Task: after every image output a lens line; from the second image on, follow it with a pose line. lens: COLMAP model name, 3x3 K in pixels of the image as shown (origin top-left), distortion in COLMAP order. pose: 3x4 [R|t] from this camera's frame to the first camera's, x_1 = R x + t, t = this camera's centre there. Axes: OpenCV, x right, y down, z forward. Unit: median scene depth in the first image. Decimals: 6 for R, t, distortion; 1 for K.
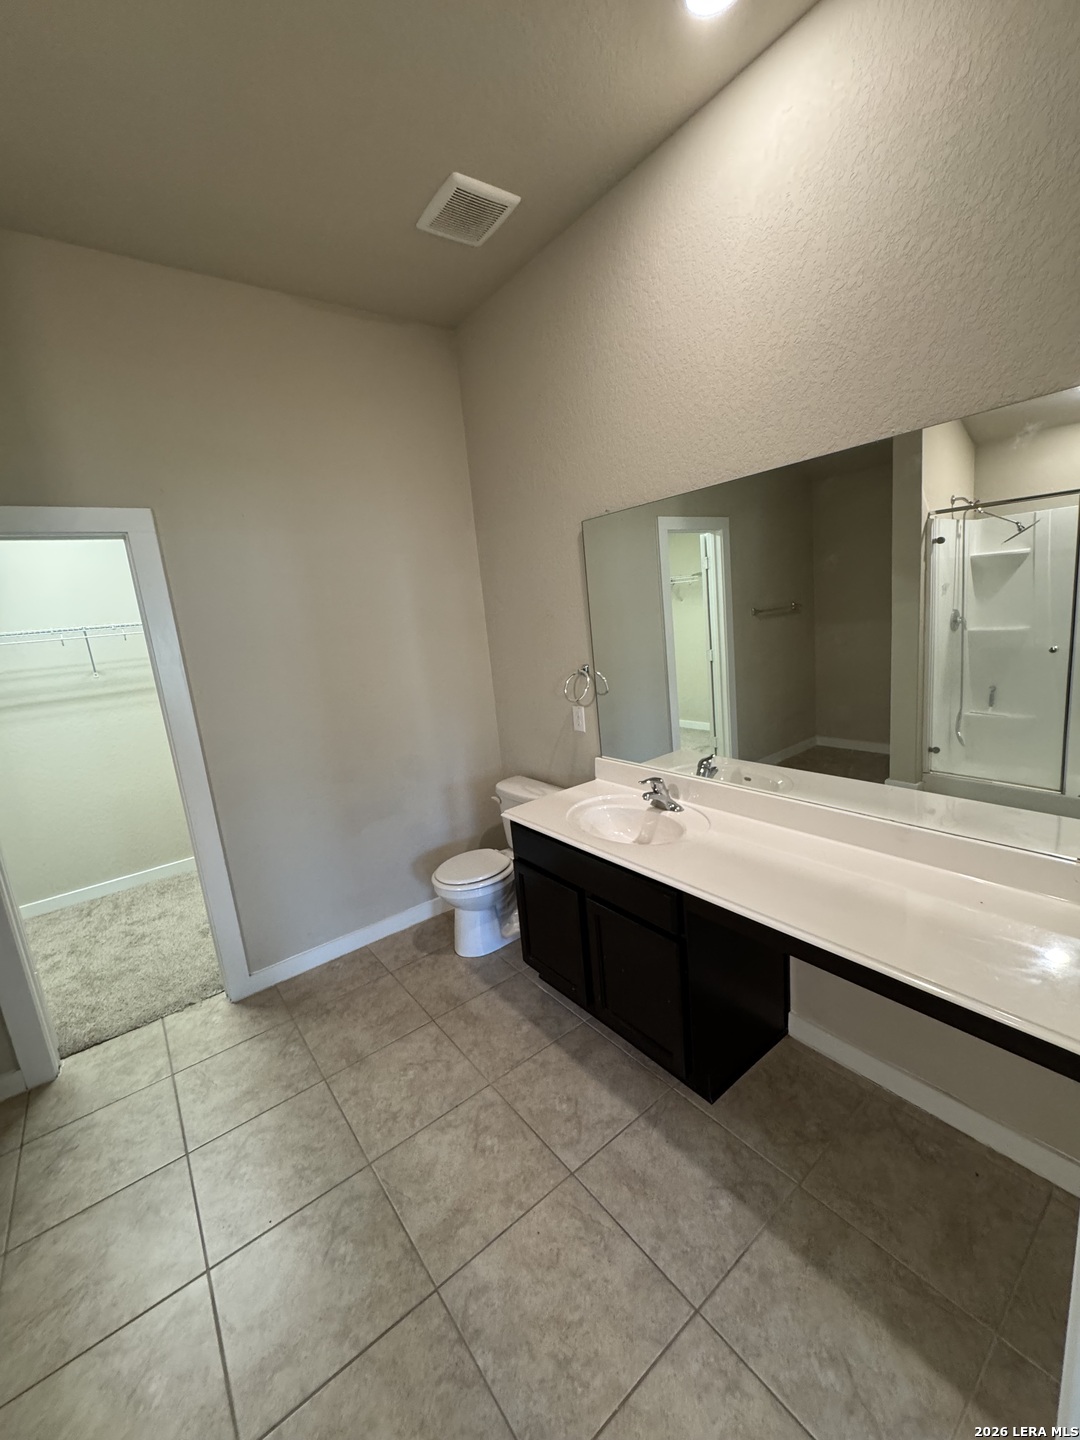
lens RADIAL K [[576.6, 0, 541.3], [0, 576.6, 720.9], [0, 0, 1]] dist [-0.000956, -0.000107]
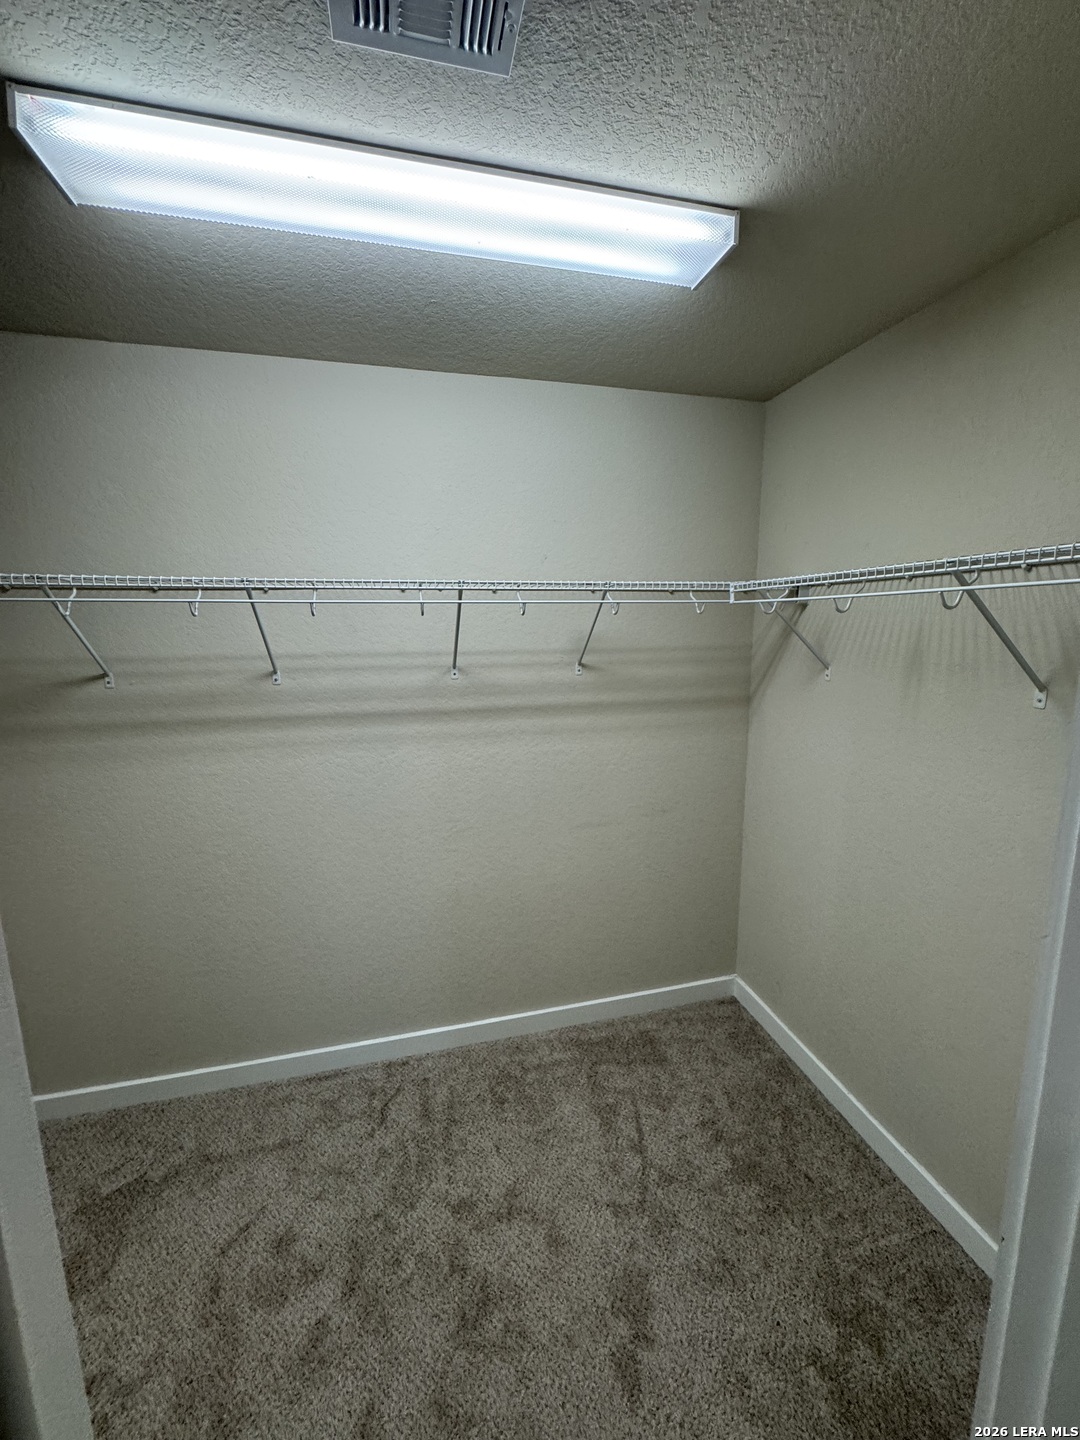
lens RADIAL K [[576.6, 0, 541.3], [0, 576.6, 720.9], [0, 0, 1]] dist [-0.000956, -0.000107]
pose [[0.916274, 0.145273, -0.373281, -0.512117], [-0.145939, 0.988935, 0.026644, -0.065399], [0.373021, 0.030063, 0.927336, 0.555559]]
